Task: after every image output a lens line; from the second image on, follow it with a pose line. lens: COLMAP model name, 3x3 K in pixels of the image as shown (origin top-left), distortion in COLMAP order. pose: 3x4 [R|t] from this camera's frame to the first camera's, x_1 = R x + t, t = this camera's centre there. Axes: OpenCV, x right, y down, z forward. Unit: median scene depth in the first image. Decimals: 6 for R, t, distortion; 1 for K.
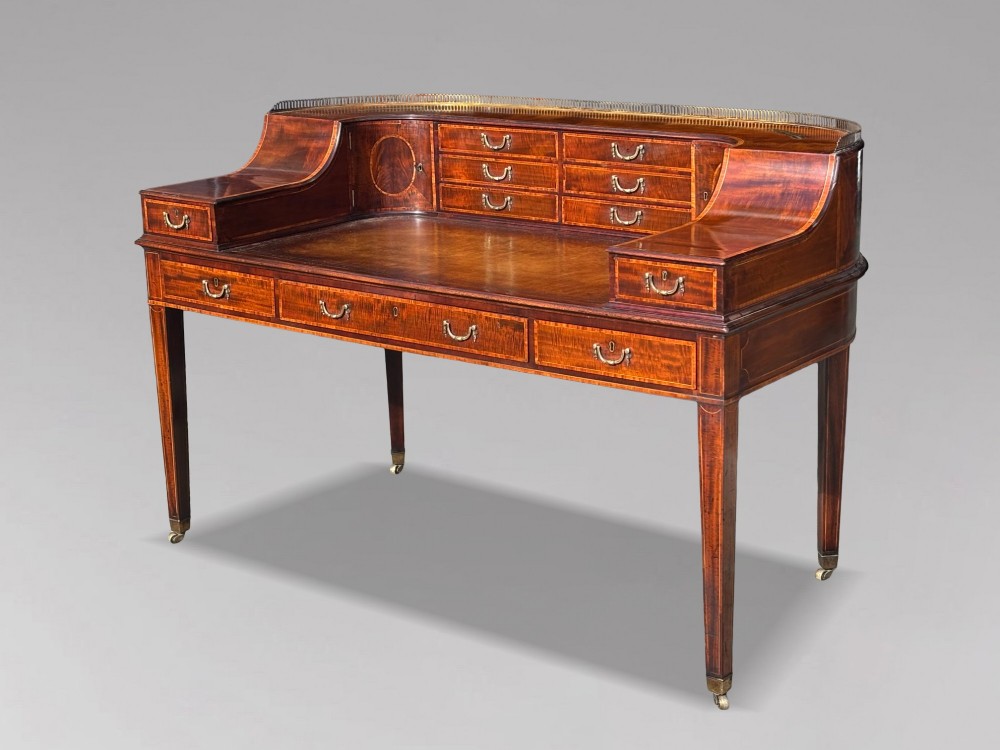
lens RADIAL K [[1671.7, 0, 500.0], [0, 1671.7, 375.0], [0, 0, 1]] dist [0.290026, 0.035779]
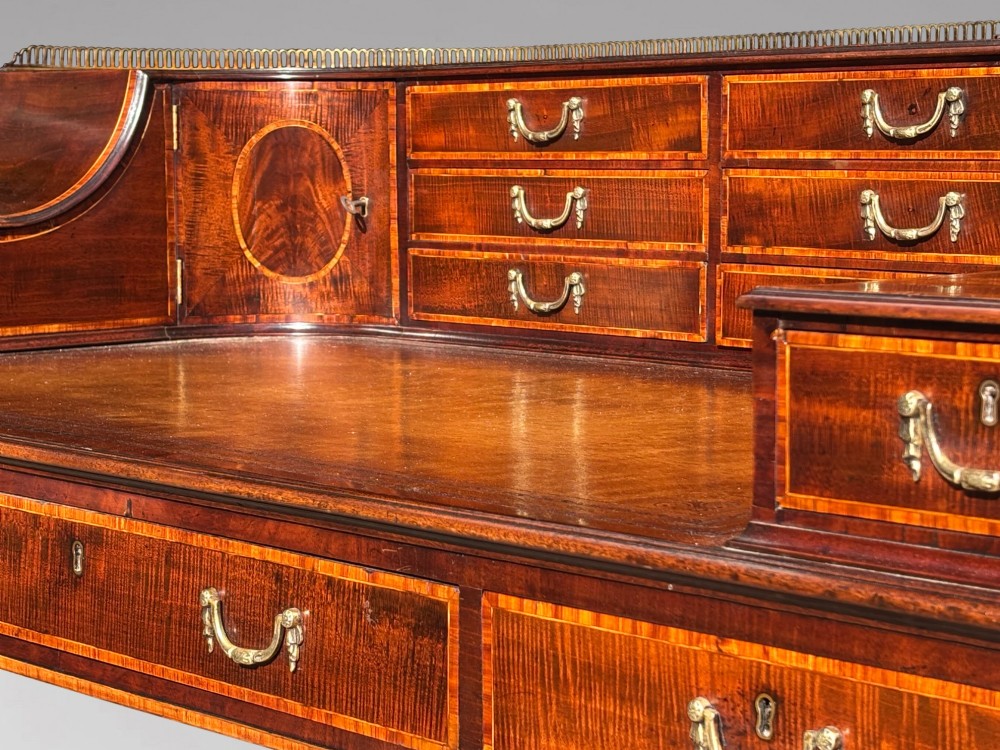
lens RADIAL K [[2250.8, 0, 500.0], [0, 2250.8, 375.0], [0, 0, 1]] dist [0.267746, -0.884751]
pose [[0.988242, 0.035192, -0.148791, 0.063600], [-0.058929, 0.985636, -0.158271, -0.009886], [0.141084, 0.165178, 0.976121, 0.564073]]
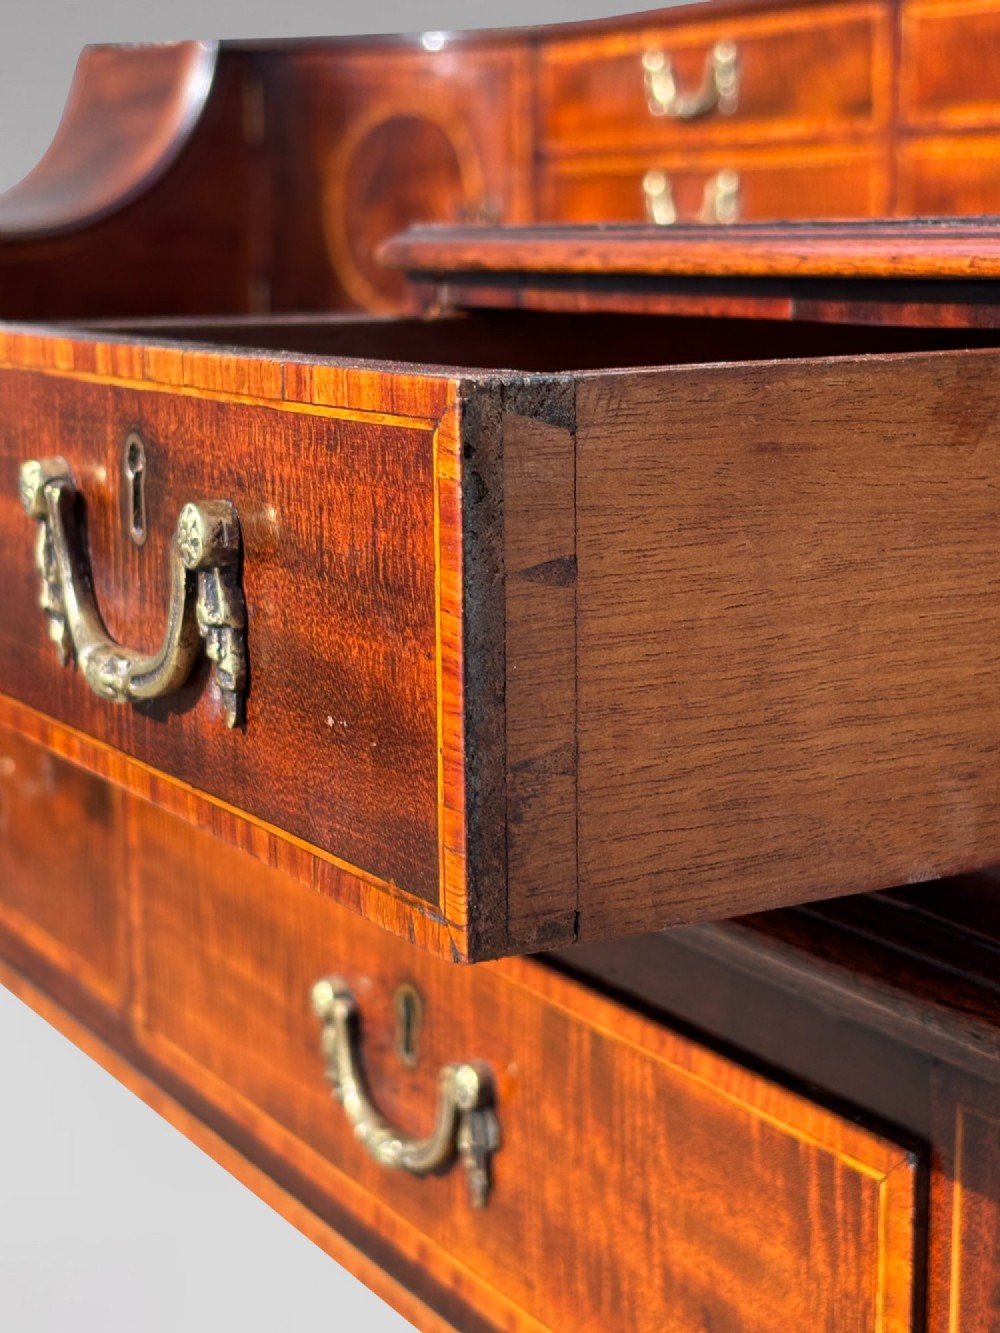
lens RADIAL K [[2277.7, 0, 500.0], [0, 2277.7, 666.5], [0, 0, 1]] dist [0.234026, -0.186726]
pose [[0.926530, 0.092219, -0.364744, 0.112603], [-0.118185, 0.991759, -0.049467, -0.030271], [0.357176, 0.088939, 0.929793, 0.694856]]
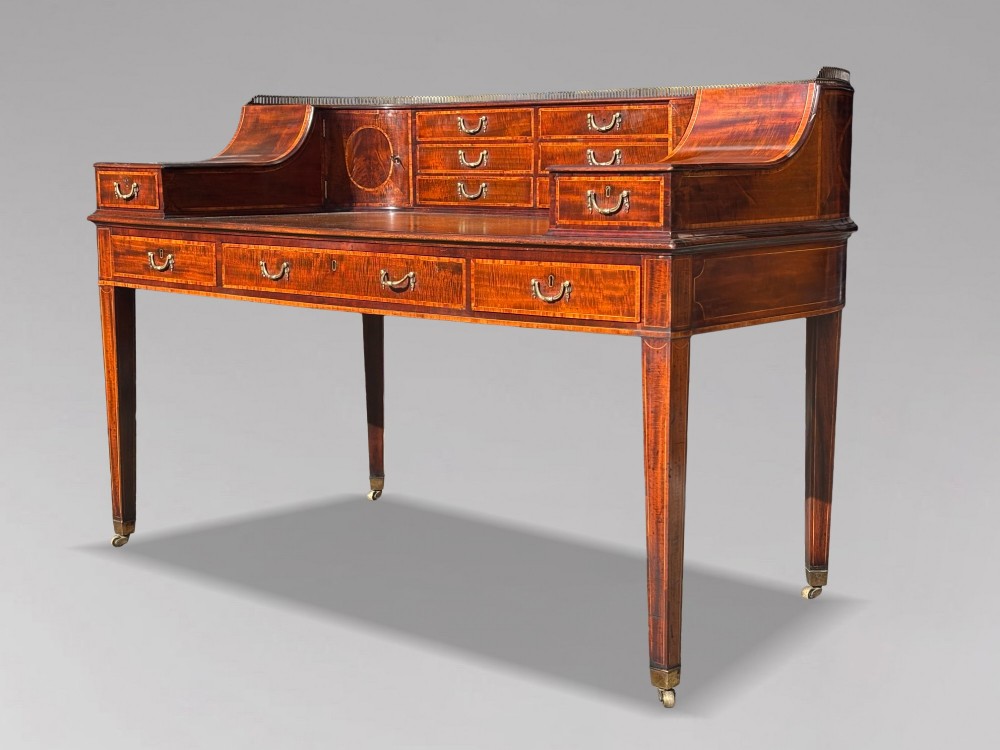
lens RADIAL K [[1499.1, 0, 500.0], [0, 1499.1, 375.0], [0, 0, 1]] dist [0.259313, -0.124089]
pose [[0.997023, 0.030185, -0.070955, 0.080885], [-0.038543, 0.992080, -0.119546, 0.105574], [0.066784, 0.121925, 0.990290, 0.185834]]
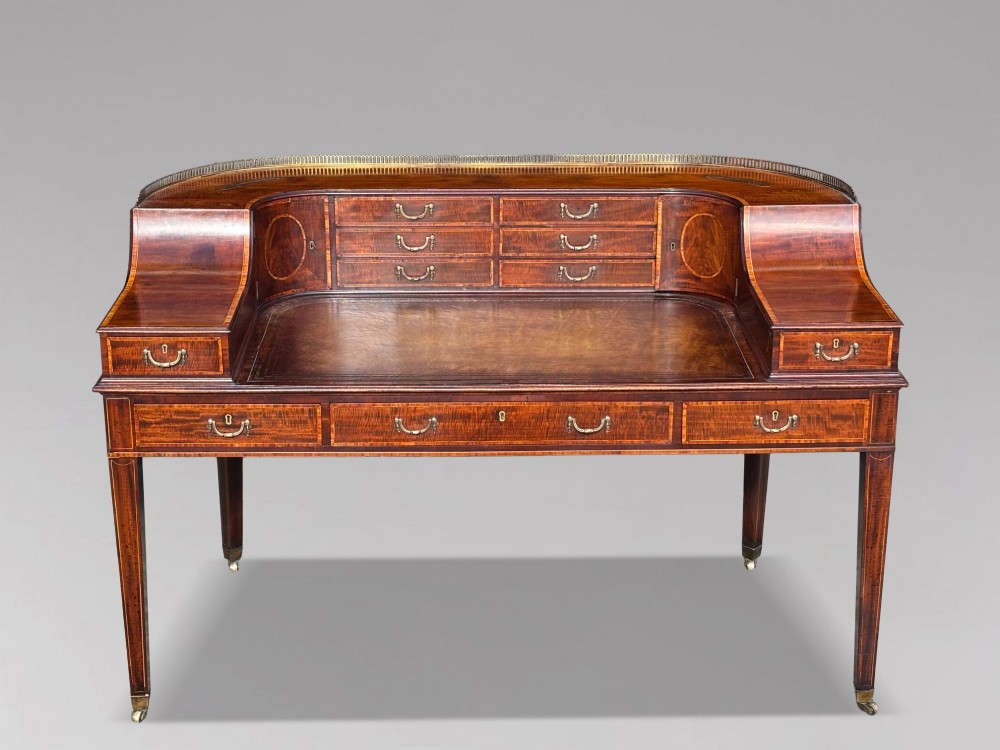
lens RADIAL K [[1708.7, 0, 500.0], [0, 1708.7, 375.0], [0, 0, 1]] dist [0.234026, -0.186726]
pose [[0.779778, -0.188389, 0.597039, -0.586437], [0.148099, 0.982092, 0.116460, -0.160225], [-0.608287, -0.002392, 0.793713, 0.206765]]
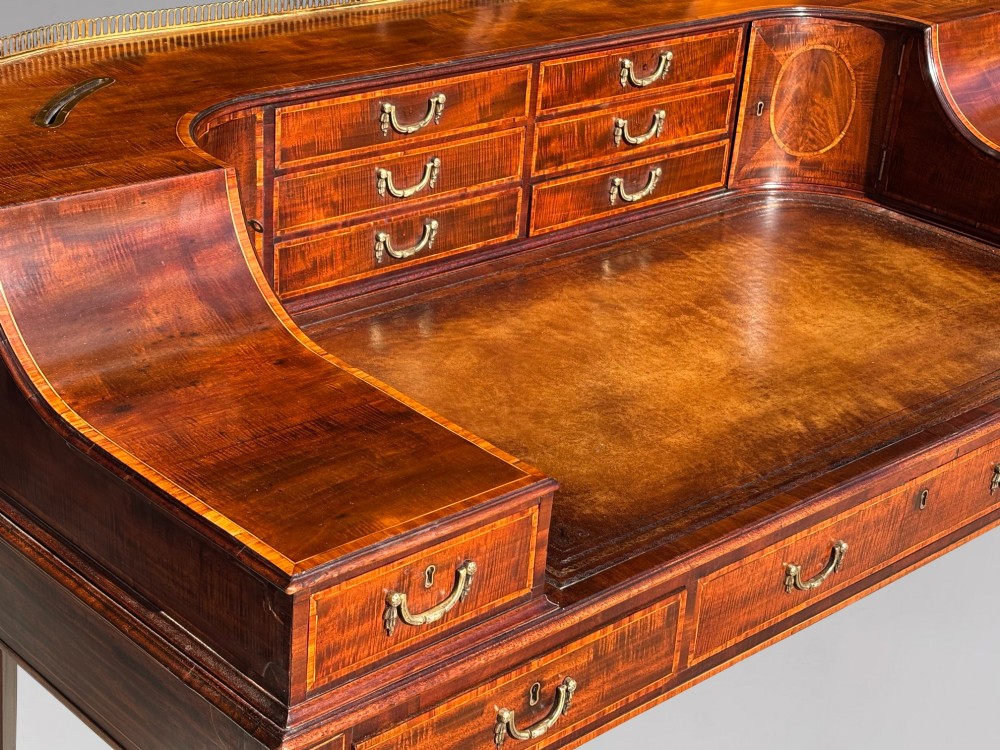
lens RADIAL K [[1708.7, 0, 500.0], [0, 1708.7, 375.0], [0, 0, 1]] dist [0.234026, -0.186726]
pose [[0.164970, -0.379887, 0.910204, -0.469187], [0.196996, 0.916944, 0.346995, -0.240953], [-0.966425, 0.122063, 0.226104, 0.917208]]
